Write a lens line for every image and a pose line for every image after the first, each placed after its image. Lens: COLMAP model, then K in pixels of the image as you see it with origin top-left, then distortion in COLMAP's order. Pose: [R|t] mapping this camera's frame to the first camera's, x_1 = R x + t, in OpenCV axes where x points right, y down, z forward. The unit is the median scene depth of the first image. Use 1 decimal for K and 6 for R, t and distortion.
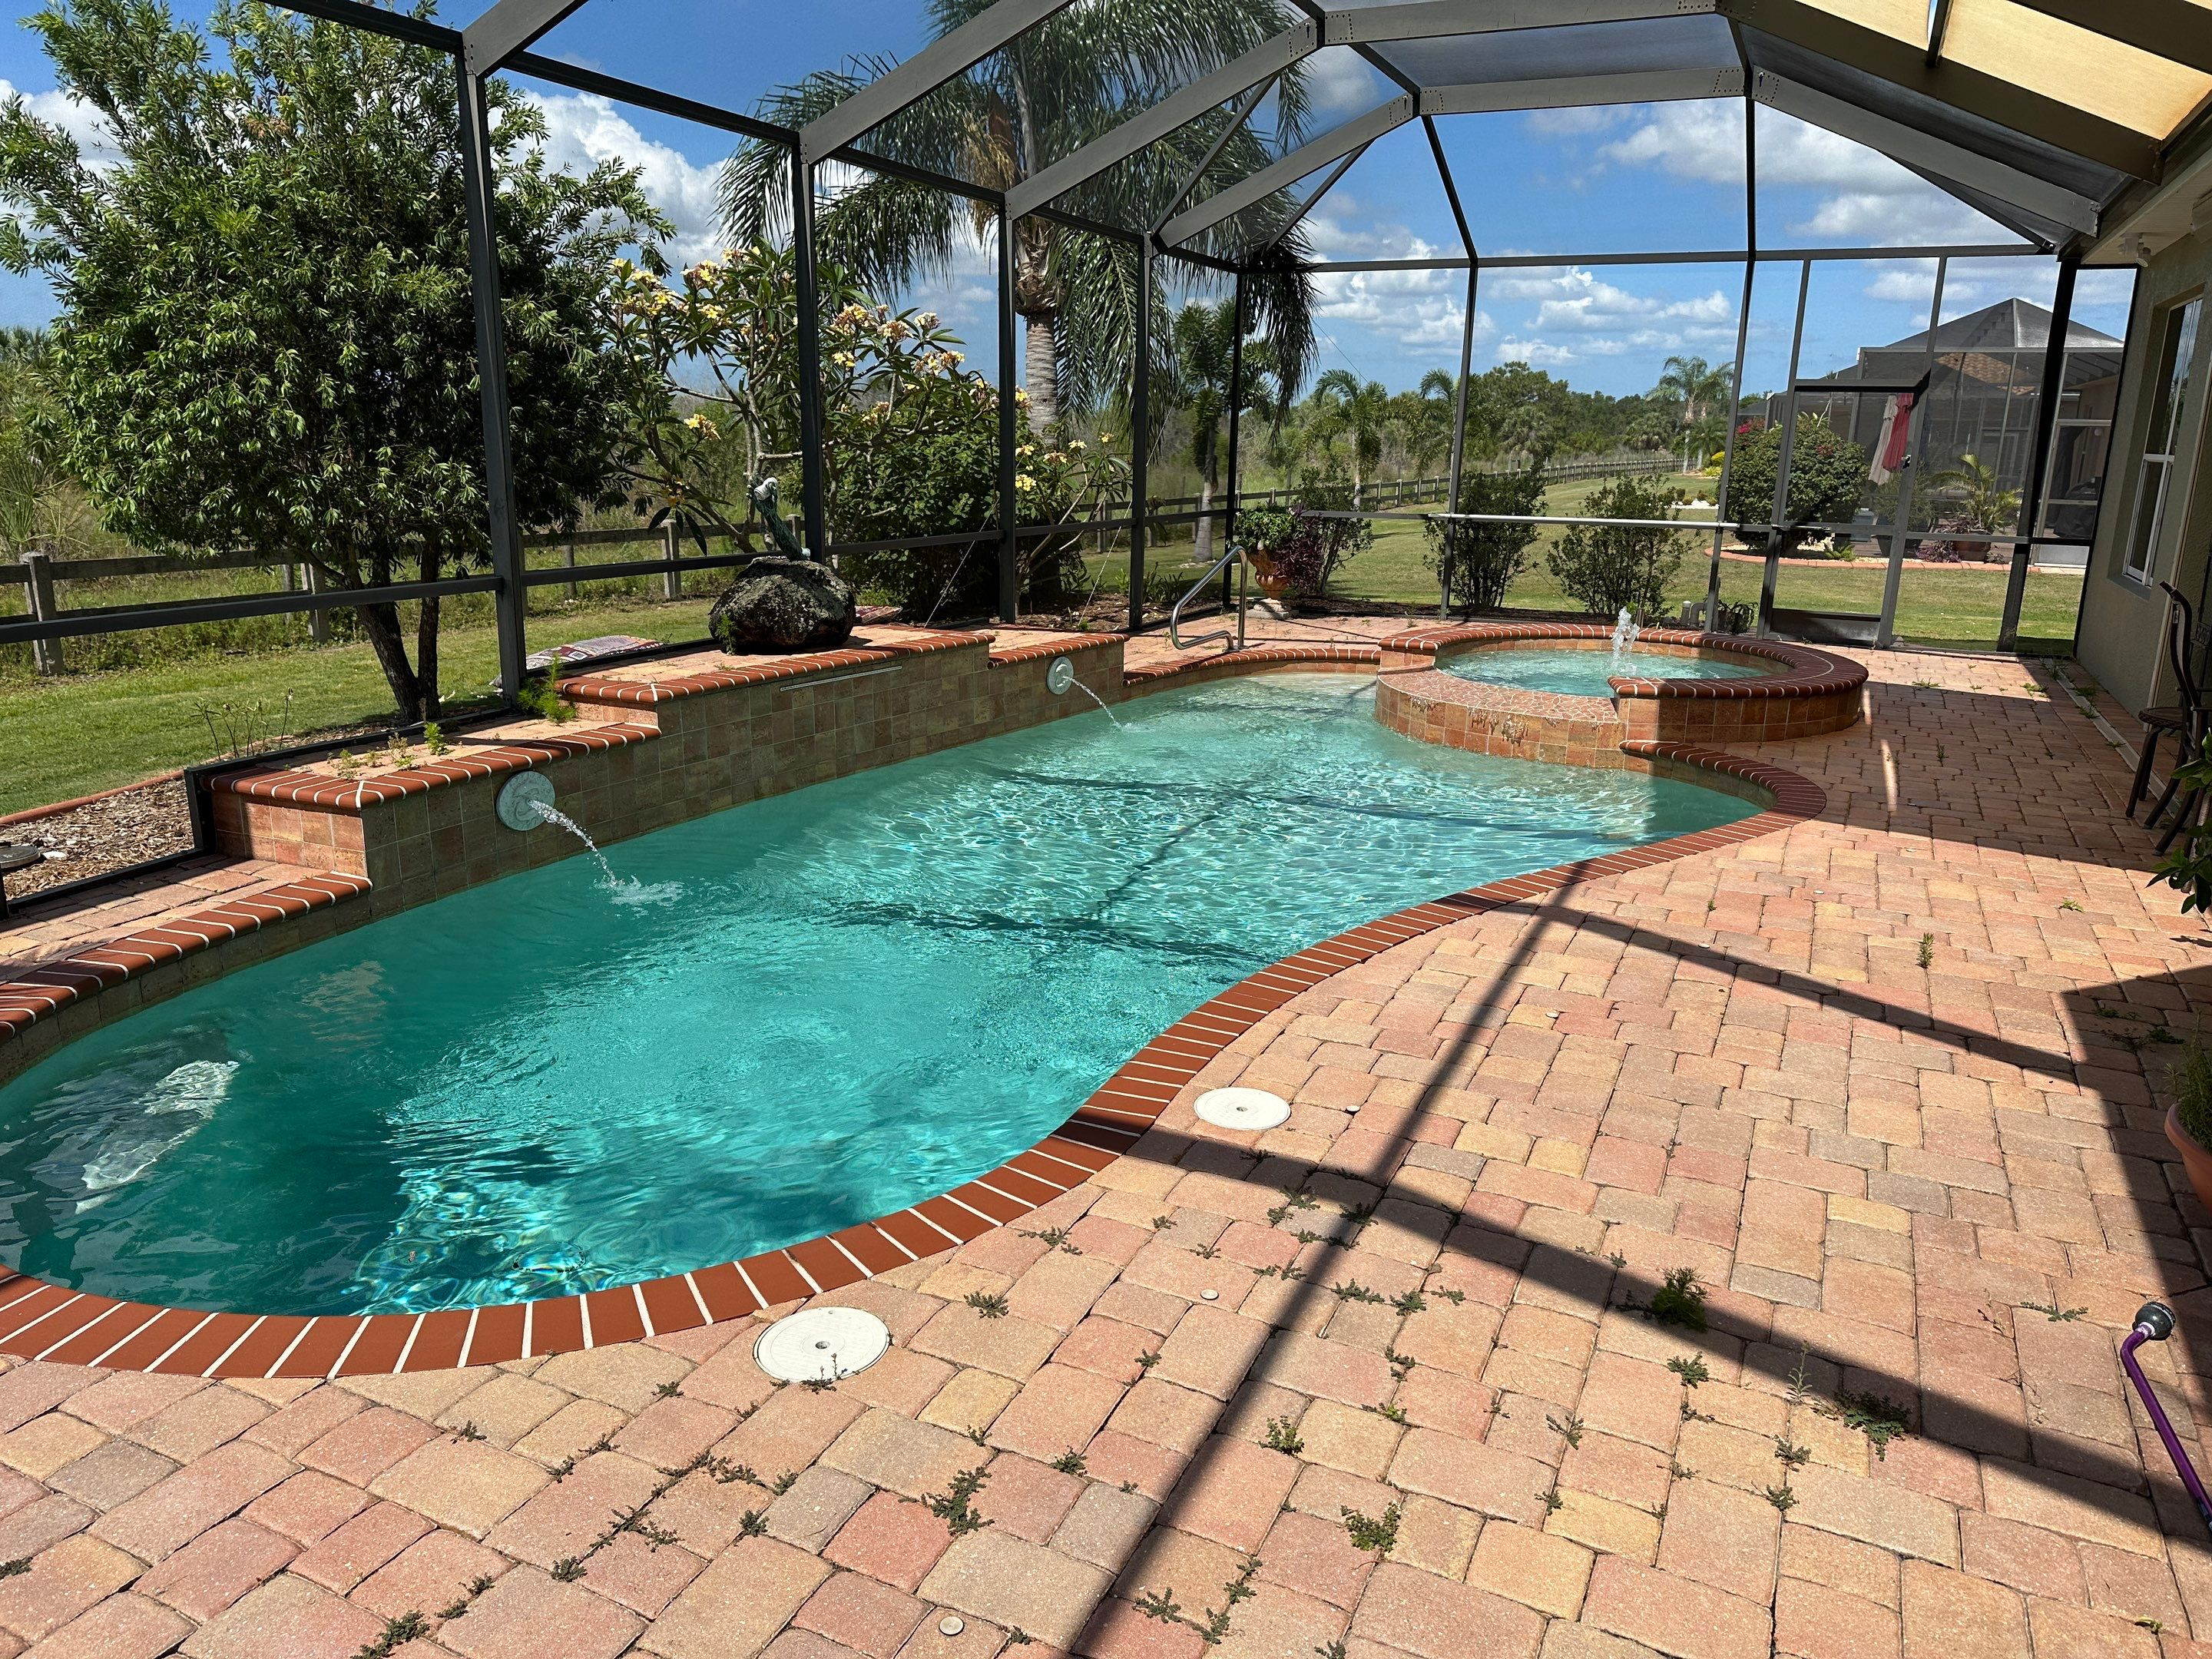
lens RADIAL K [[1561.8, 0, 1115.8], [0, 1561.8, 833.9], [0, 0, 1]] dist [0.074965, -0.078093]
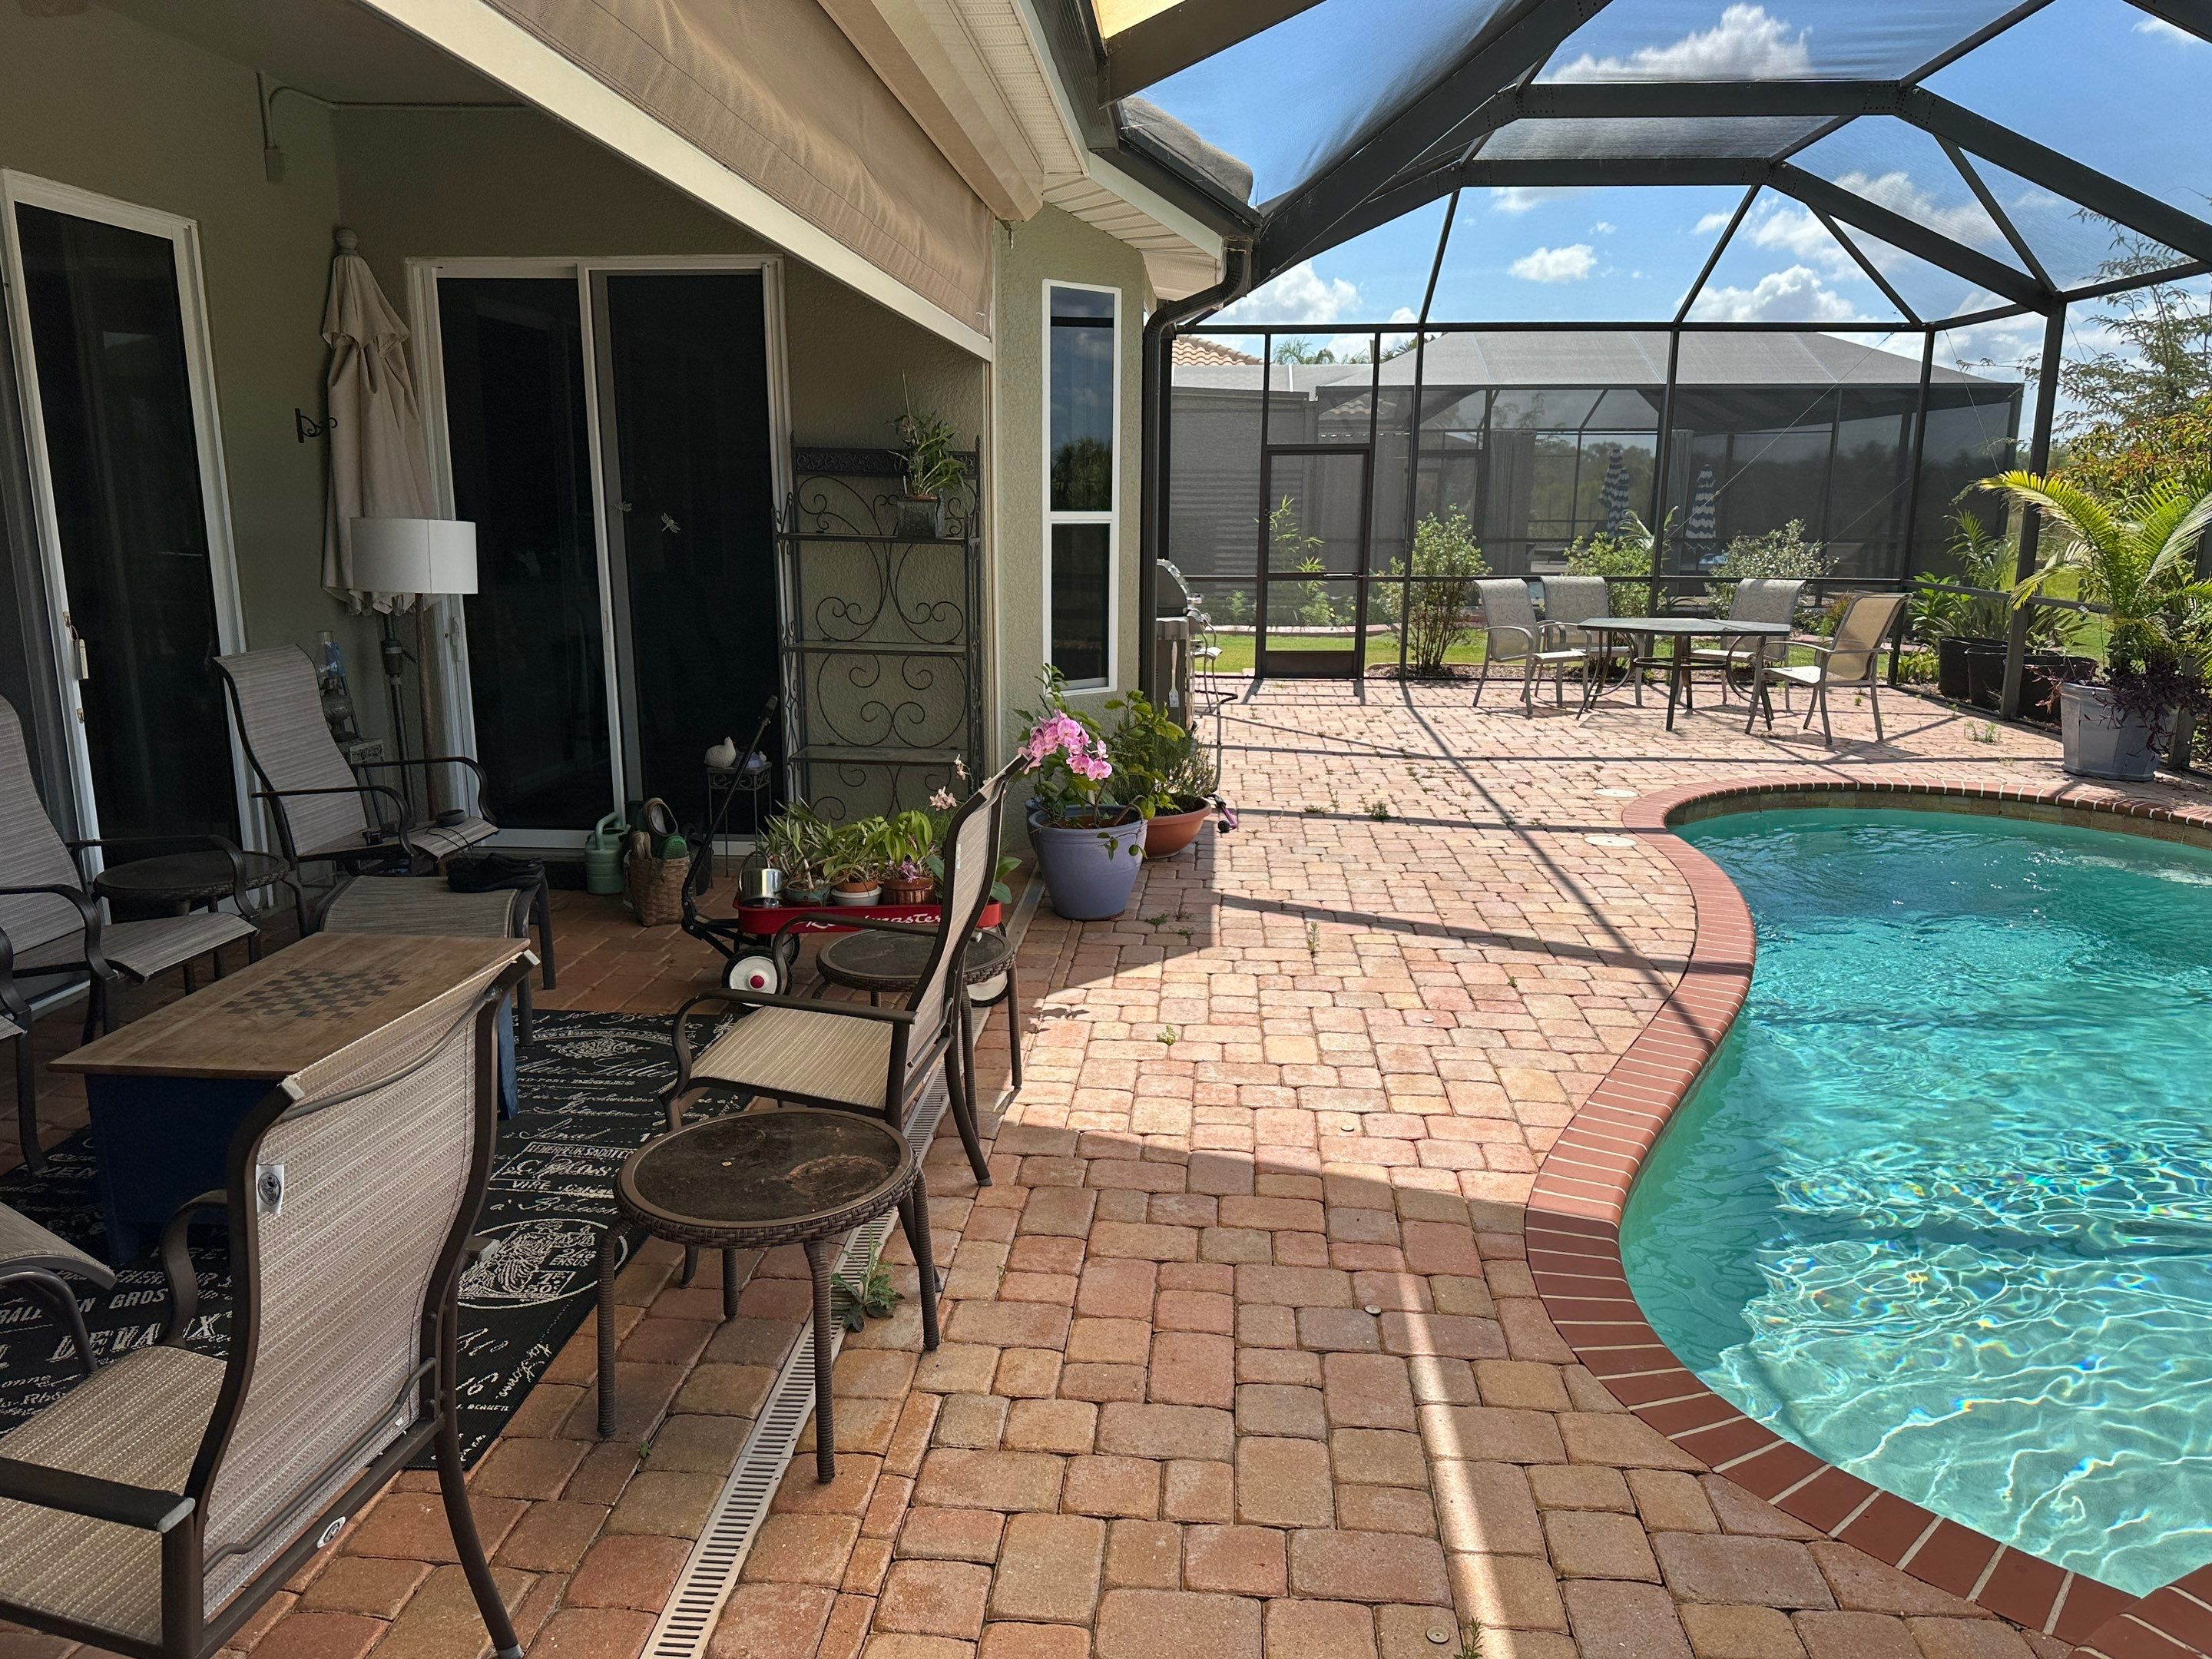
lens RADIAL K [[1561.8, 0, 1115.8], [0, 1561.8, 833.9], [0, 0, 1]] dist [0.074965, -0.078093]
pose [[-0.934679, 0.050507, -0.351887, 0.415984], [-0.112723, 0.896667, 0.428114, -0.186355], [0.337148, 0.439815, -0.832403, 0.744249]]
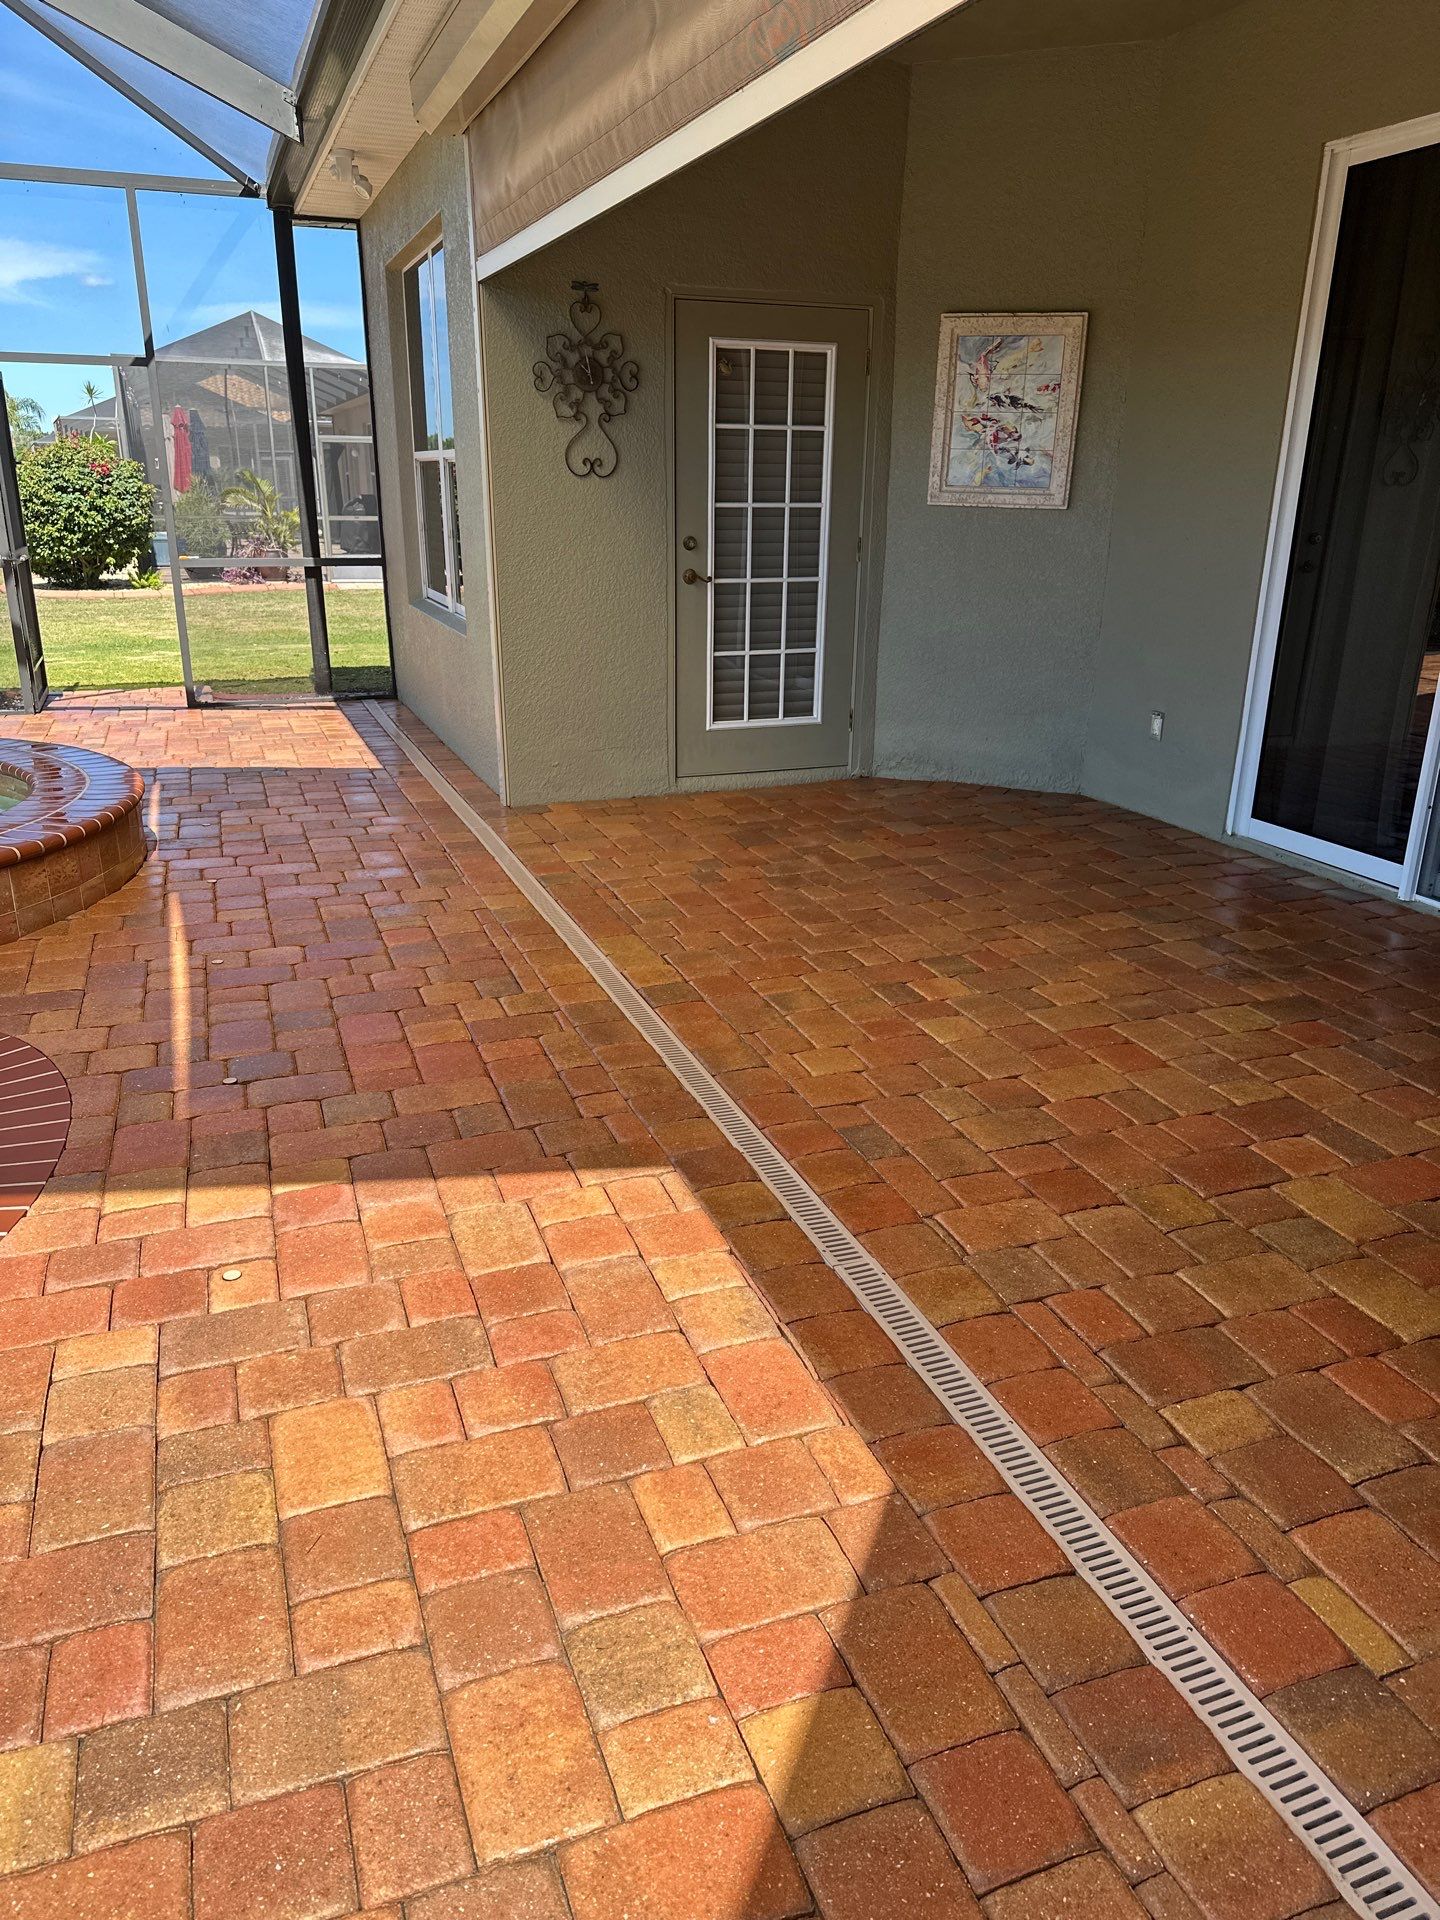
lens RADIAL K [[1325.4, 0, 720.0], [0, 1325.4, 960.0], [0, 0, 1]] dist [0.222590, -0.406478]
pose [[0.704408, -0.251839, 0.663616, 0.187987], [0.185001, 0.967766, 0.170890, -0.062837], [-0.685262, 0.002393, 0.728292, 0.318785]]
